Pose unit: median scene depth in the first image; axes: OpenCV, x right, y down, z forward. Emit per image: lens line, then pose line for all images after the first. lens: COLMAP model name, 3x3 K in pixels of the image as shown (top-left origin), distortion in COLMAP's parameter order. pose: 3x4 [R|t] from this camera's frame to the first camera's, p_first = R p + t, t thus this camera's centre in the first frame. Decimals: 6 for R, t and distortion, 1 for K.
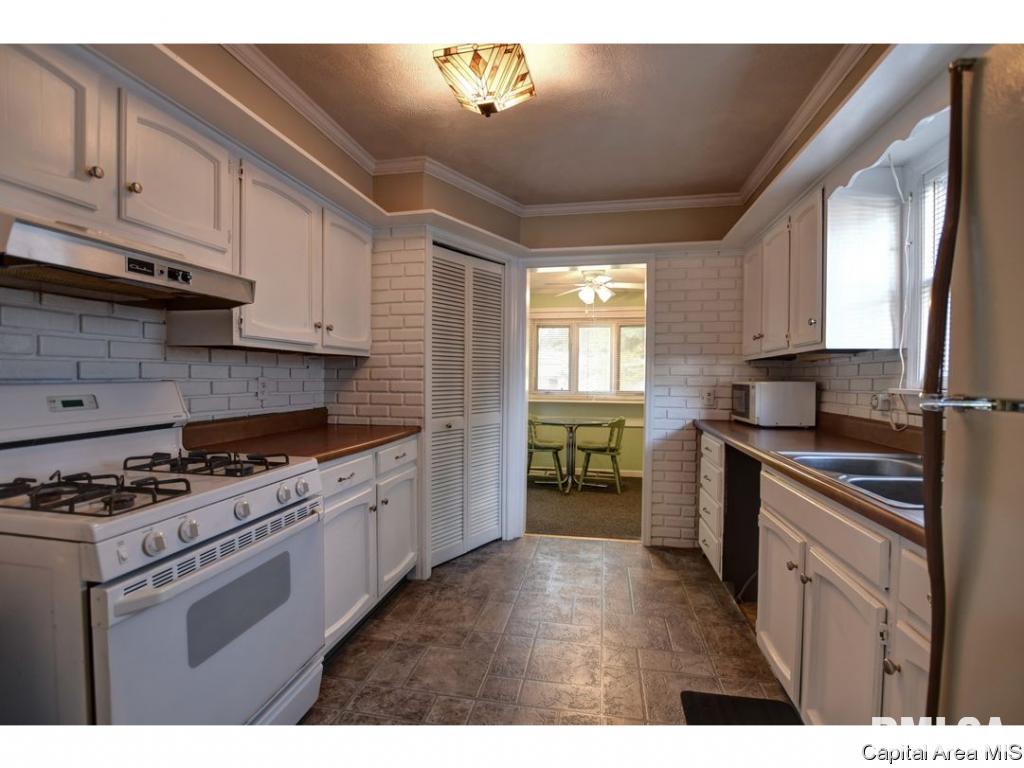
lens RADIAL K [[460.2, 0, 511.7], [0, 460.2, 387.9], [0, 0, 1]] dist [-0.019633, 0.000188]
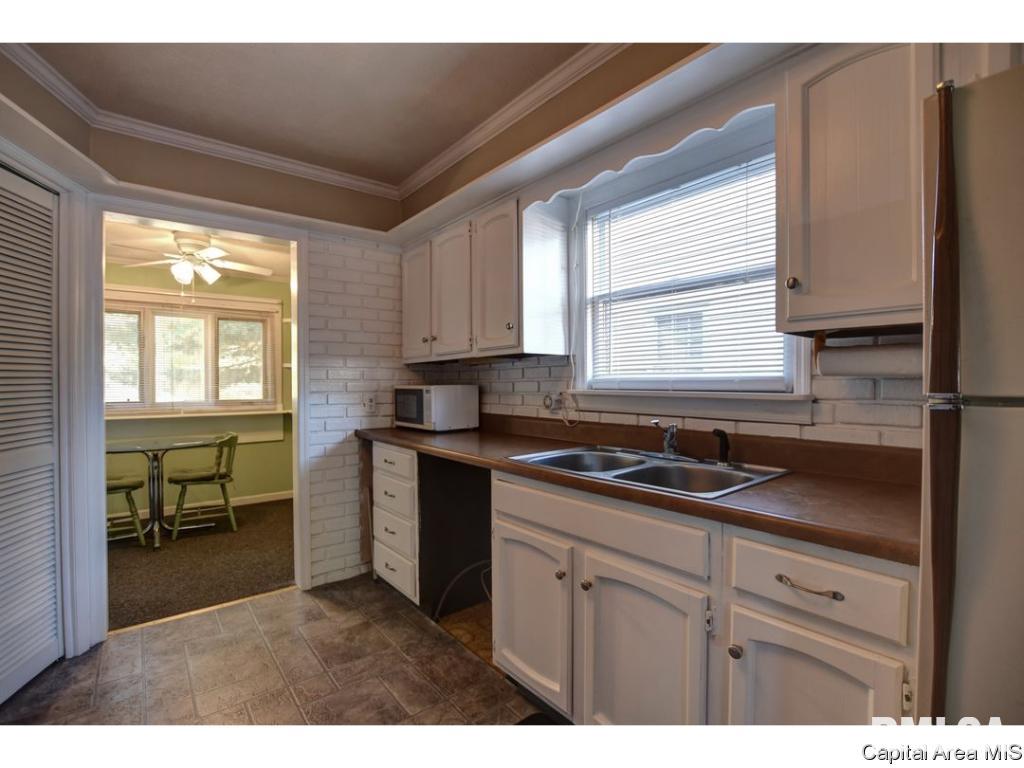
lens RADIAL K [[473.3, 0, 511.6], [0, 473.3, 388.7], [0, 0, 1]] dist [-0.021691, 0.000850]
pose [[0.659967, -0.018851, 0.751058, -0.087121], [0.025936, 0.999661, 0.002300, -0.004118], [-0.750847, 0.017961, 0.660232, 0.180309]]
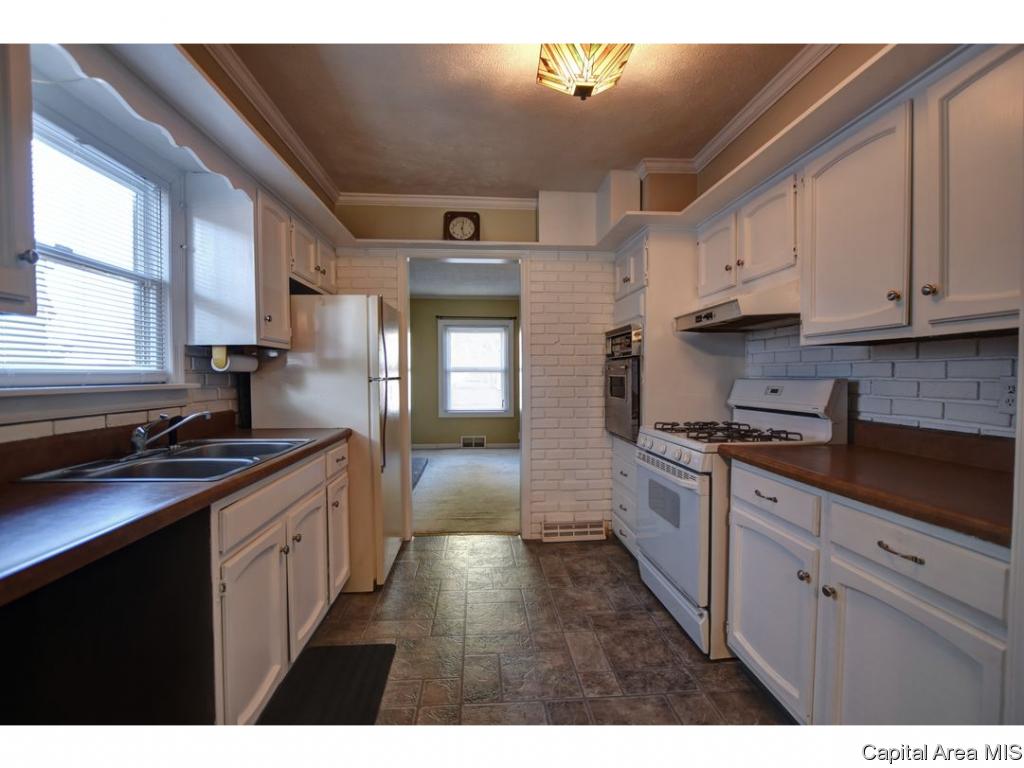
lens RADIAL K [[481.8, 0, 513.1], [0, 481.8, 390.5], [0, 0, 1]] dist [-0.026256, 0.001245]
pose [[-0.964911, 0.002693, -0.262564, 0.173694], [-0.012177, 0.998413, 0.054990, -0.021134], [0.262295, 0.056257, -0.963346, 0.964651]]
